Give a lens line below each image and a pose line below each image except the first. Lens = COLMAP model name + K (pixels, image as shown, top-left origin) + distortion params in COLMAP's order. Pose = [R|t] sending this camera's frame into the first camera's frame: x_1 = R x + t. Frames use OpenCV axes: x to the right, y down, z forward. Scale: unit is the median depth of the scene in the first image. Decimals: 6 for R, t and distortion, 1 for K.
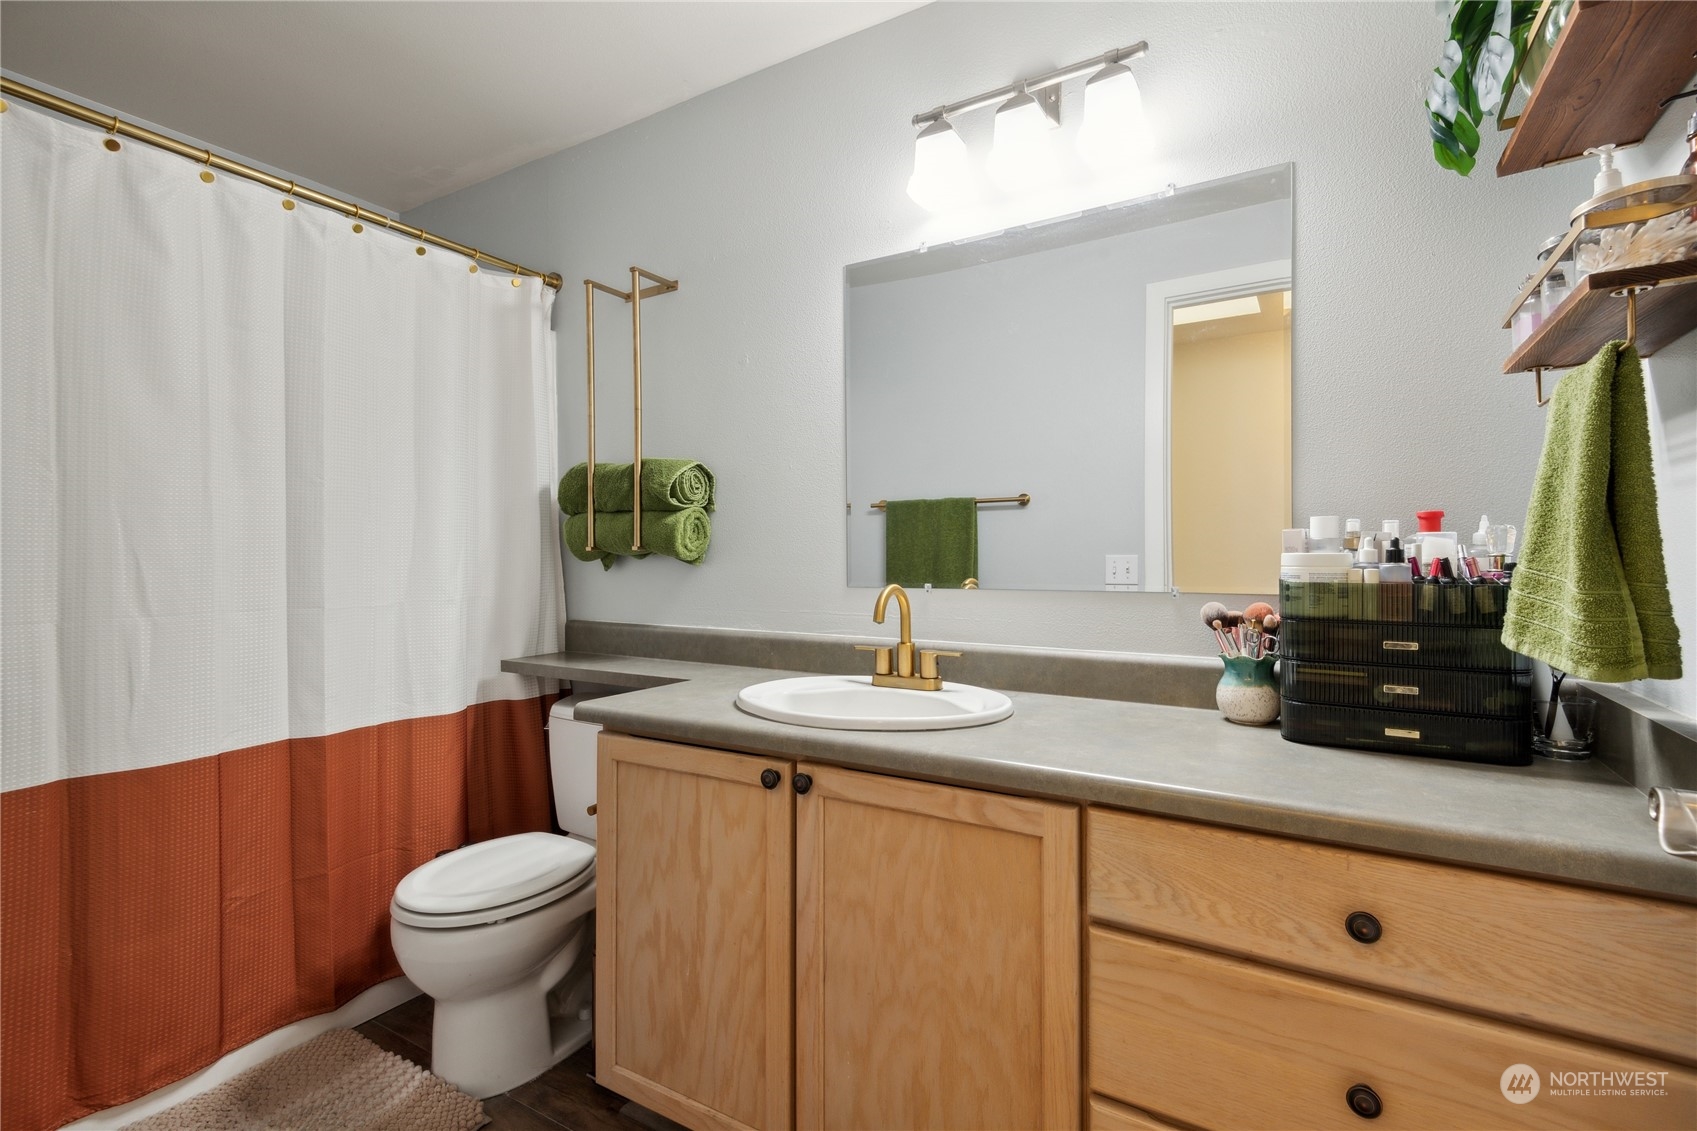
lens RADIAL K [[777.0, 0, 854.9], [0, 777.0, 561.9], [0, 0, 1]] dist [0.028688, -0.018696]
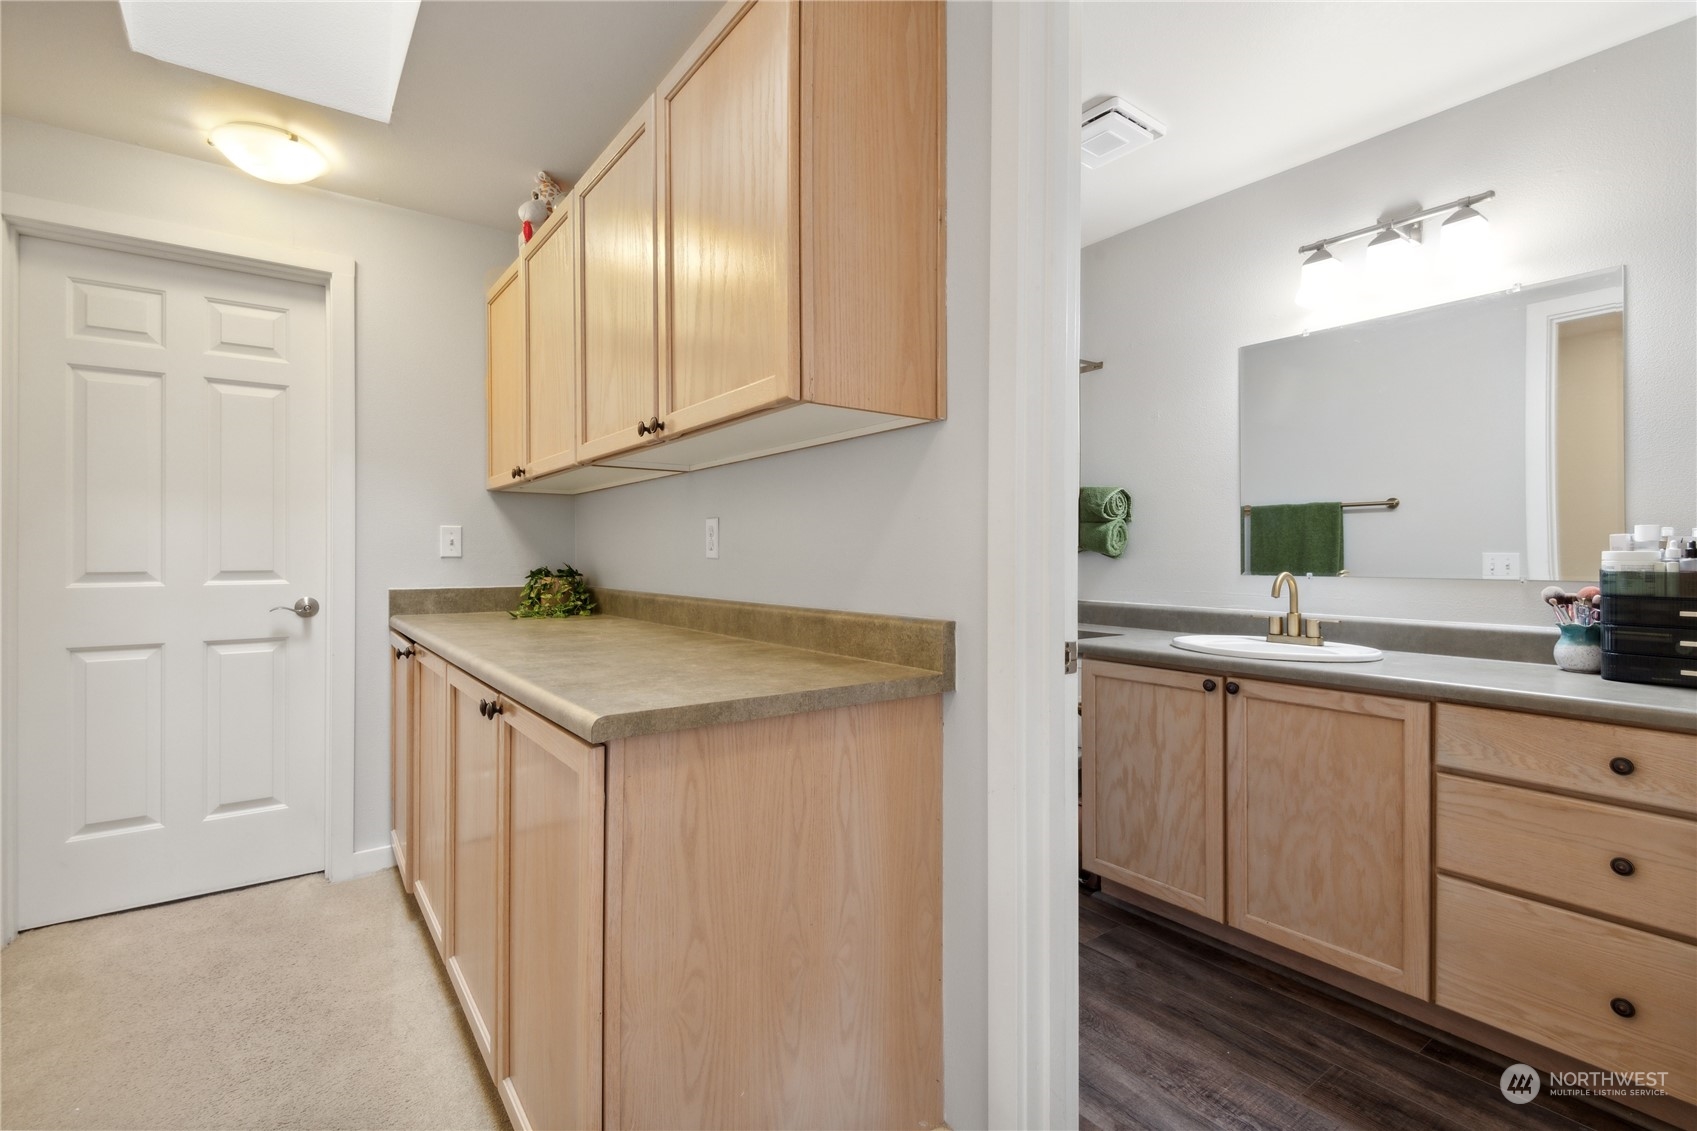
lens RADIAL K [[777.0, 0, 846.9], [0, 777.0, 553.2], [0, 0, 1]] dist [0.028688, -0.018696]
pose [[0.922867, 0.002083, -0.385114, -0.174810], [-0.005268, 0.999960, -0.007214, 0.009587], [0.385084, 0.008687, 0.922841, -0.825548]]
